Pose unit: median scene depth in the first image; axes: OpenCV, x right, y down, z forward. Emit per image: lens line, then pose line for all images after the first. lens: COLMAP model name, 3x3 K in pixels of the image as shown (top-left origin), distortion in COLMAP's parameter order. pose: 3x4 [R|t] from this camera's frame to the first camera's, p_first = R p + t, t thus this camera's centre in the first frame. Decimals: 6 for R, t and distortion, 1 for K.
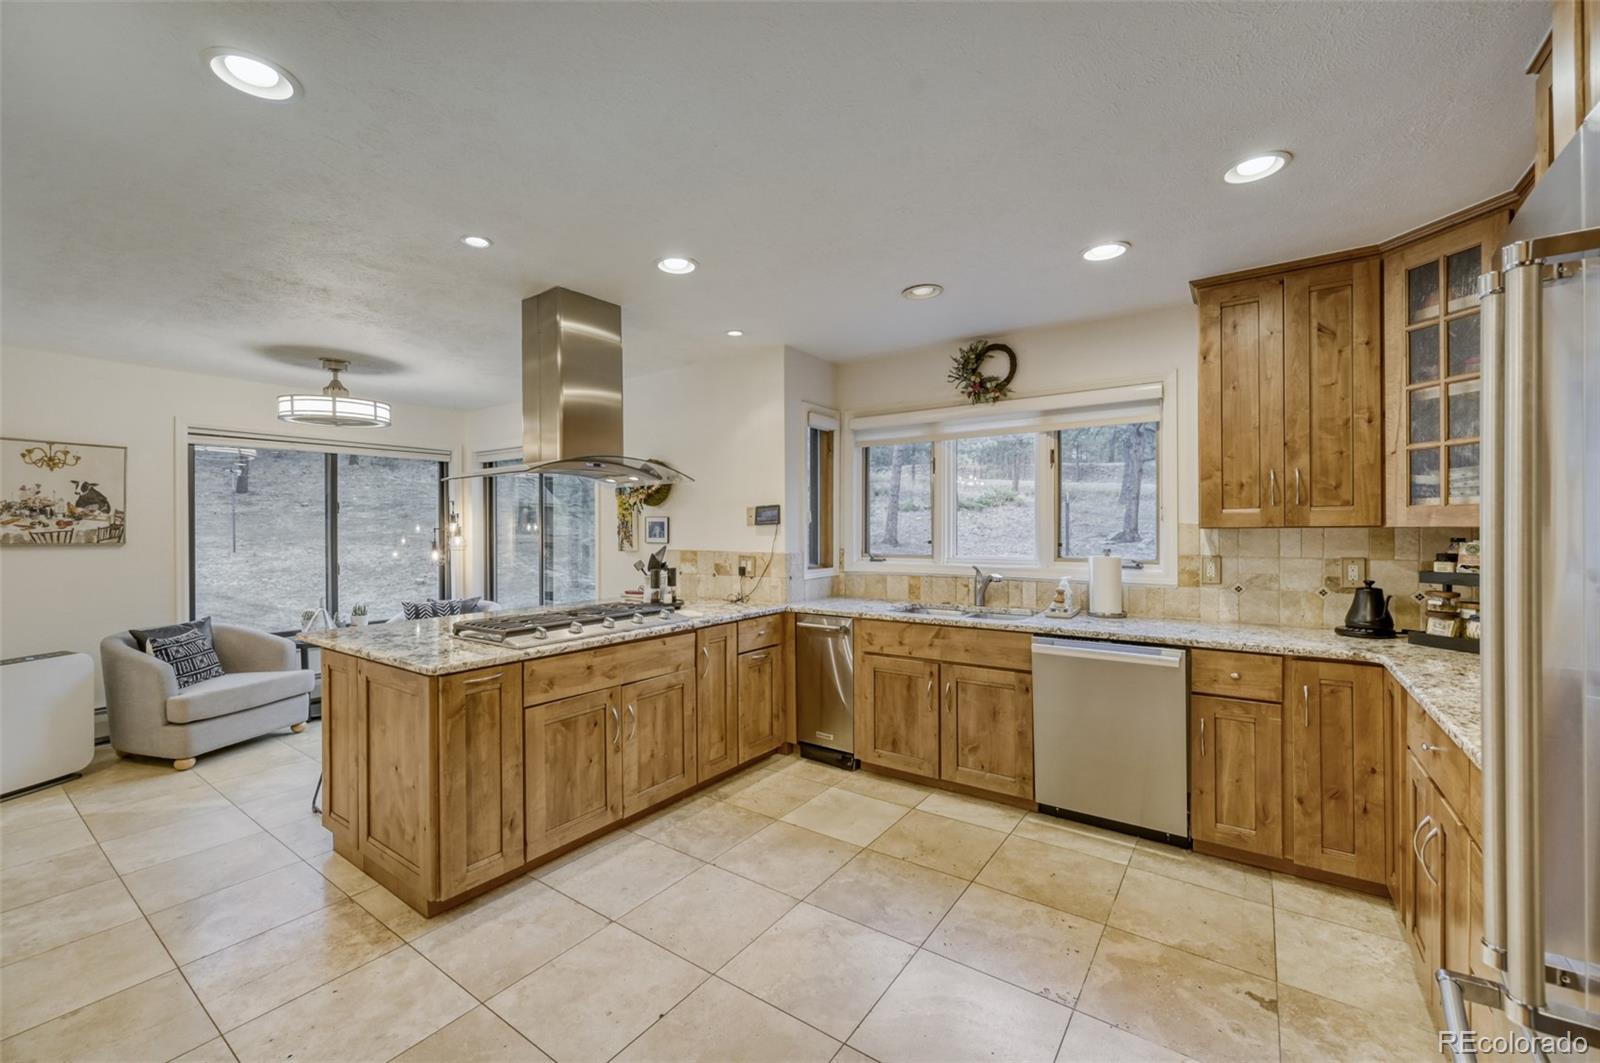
lens RADIAL K [[639.9, 0, 797.4], [0, 639.9, 528.6], [0, 0, 1]] dist [-0.002298, 0.000422]
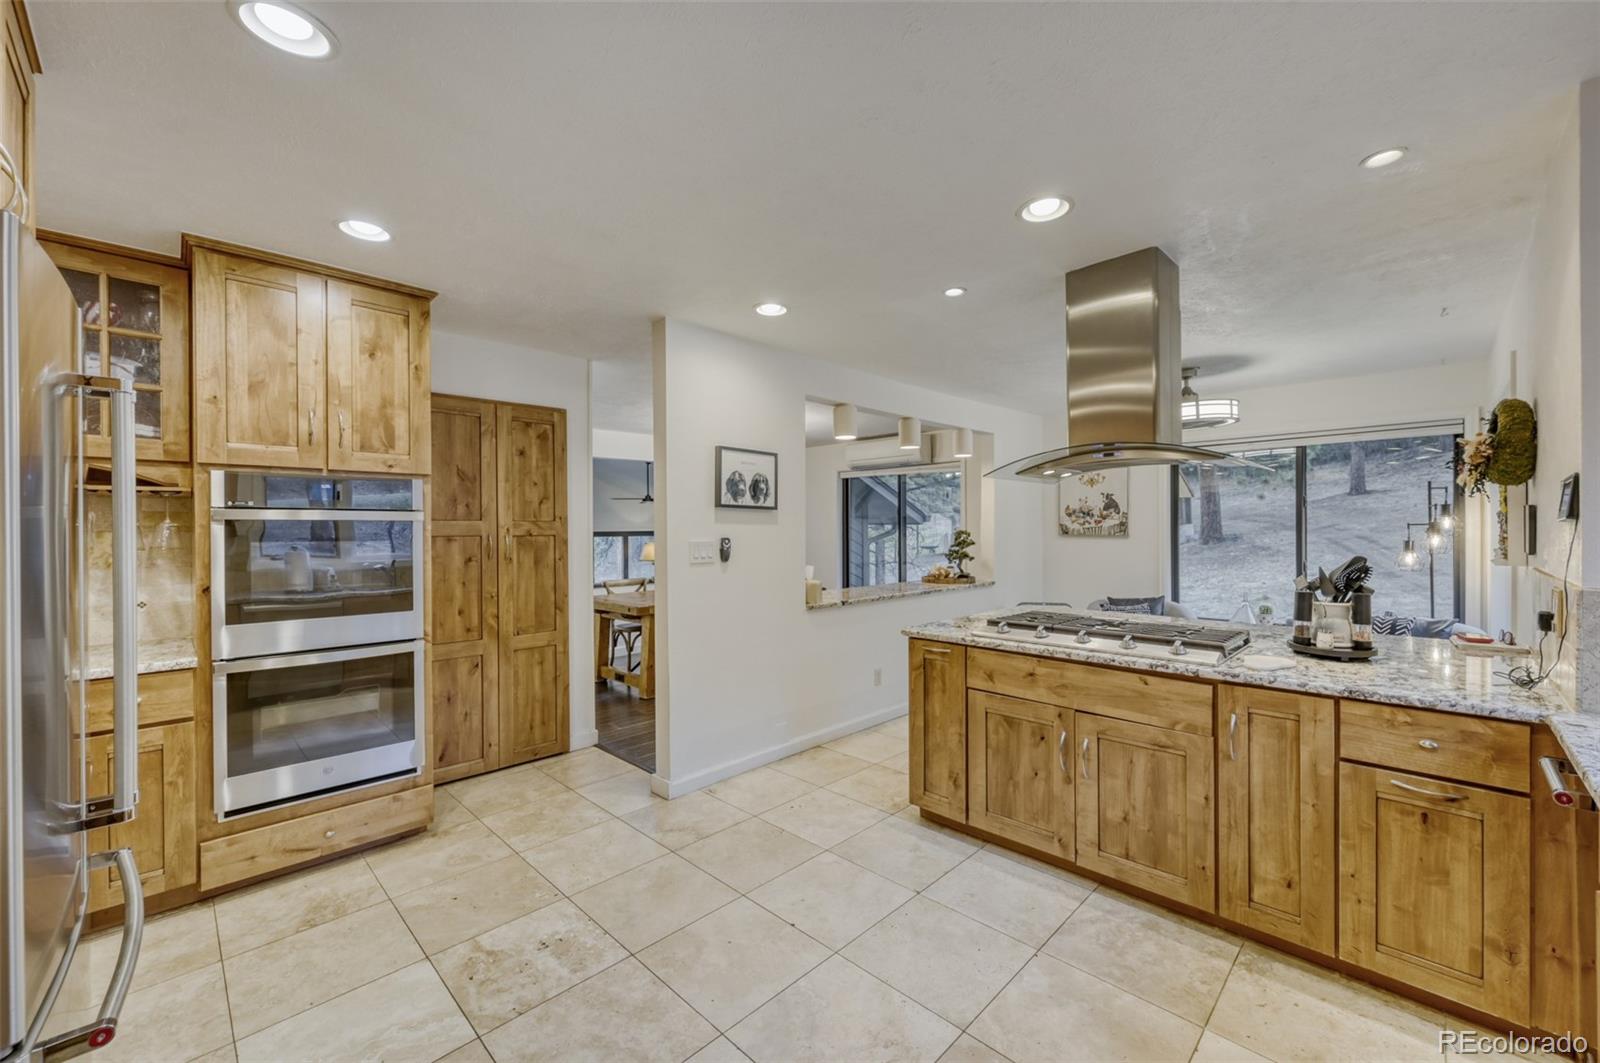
lens RADIAL K [[639.9, 0, 808.8], [0, 639.9, 532.0], [0, 0, 1]] dist [-0.002298, 0.000422]
pose [[-0.152908, 0.013695, -0.988146, 0.474362], [0.003673, 0.999905, 0.013290, -0.006750], [0.988234, -0.001598, -0.152944, 0.582461]]
